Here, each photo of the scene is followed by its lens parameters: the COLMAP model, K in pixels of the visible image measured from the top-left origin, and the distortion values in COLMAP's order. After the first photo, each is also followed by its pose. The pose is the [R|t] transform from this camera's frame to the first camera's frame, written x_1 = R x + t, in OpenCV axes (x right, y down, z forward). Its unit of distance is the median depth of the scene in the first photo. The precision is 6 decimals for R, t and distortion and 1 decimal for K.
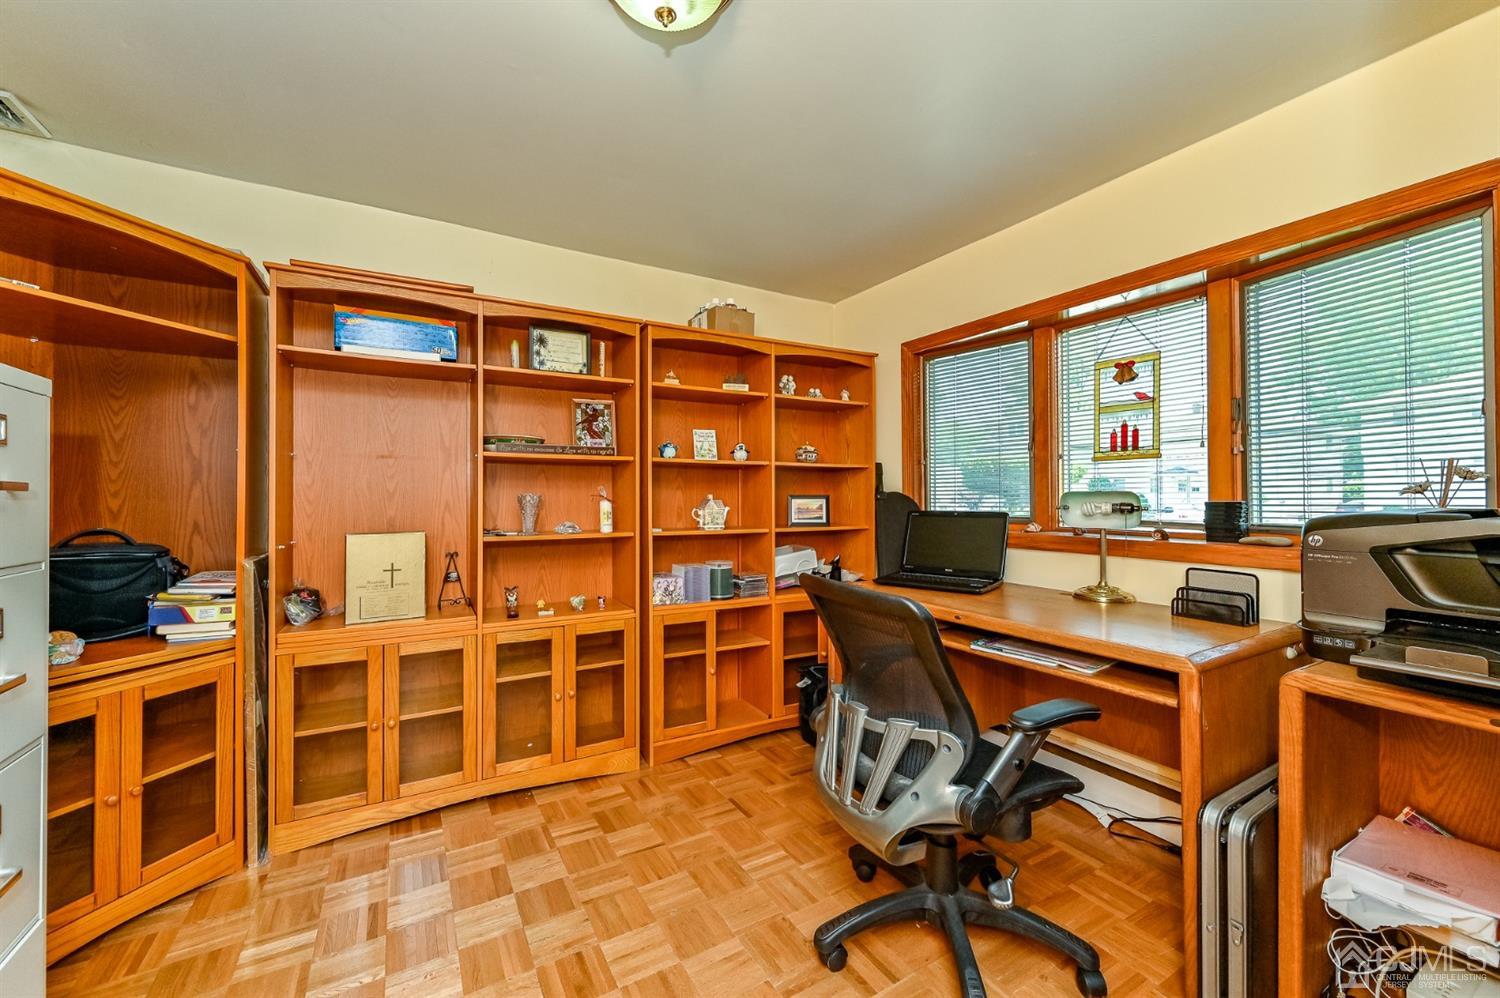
lens RADIAL K [[587.8, 0, 751.2], [0, 587.8, 501.1], [0, 0, 1]] dist [-0.001951, 0.000321]
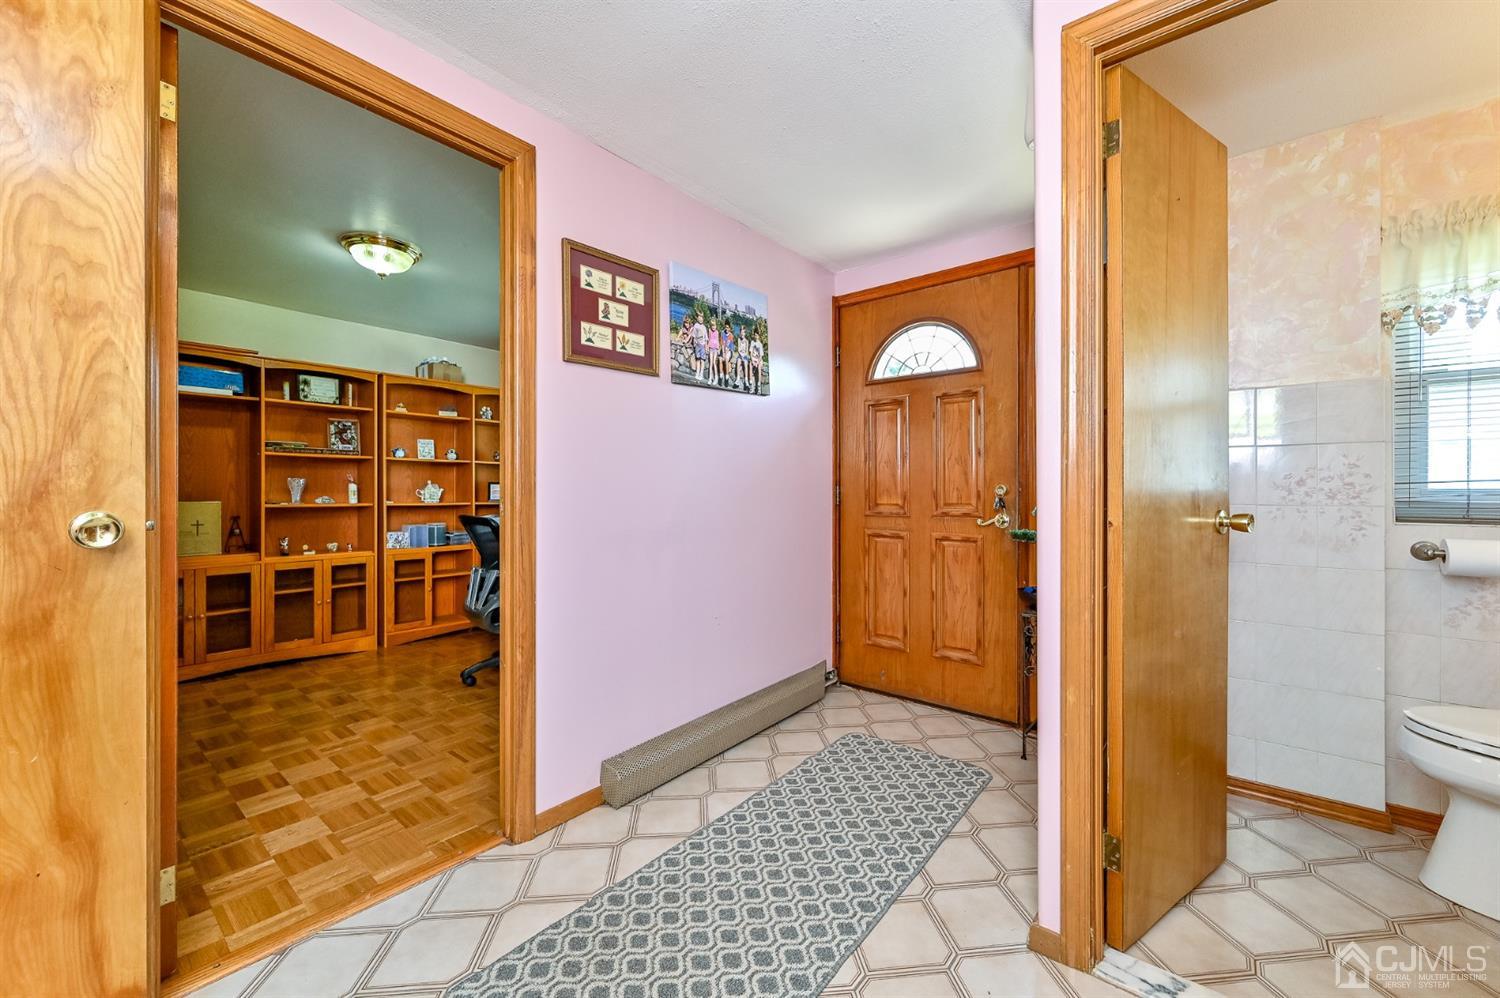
lens RADIAL K [[587.8, 0, 747.2], [0, 587.8, 495.6], [0, 0, 1]] dist [-0.001951, 0.000321]
pose [[0.937352, 0.003980, 0.348362, 0.205022], [-0.006945, 0.999949, 0.007265, 0.012914], [-0.348315, -0.009229, 0.937332, -0.884863]]
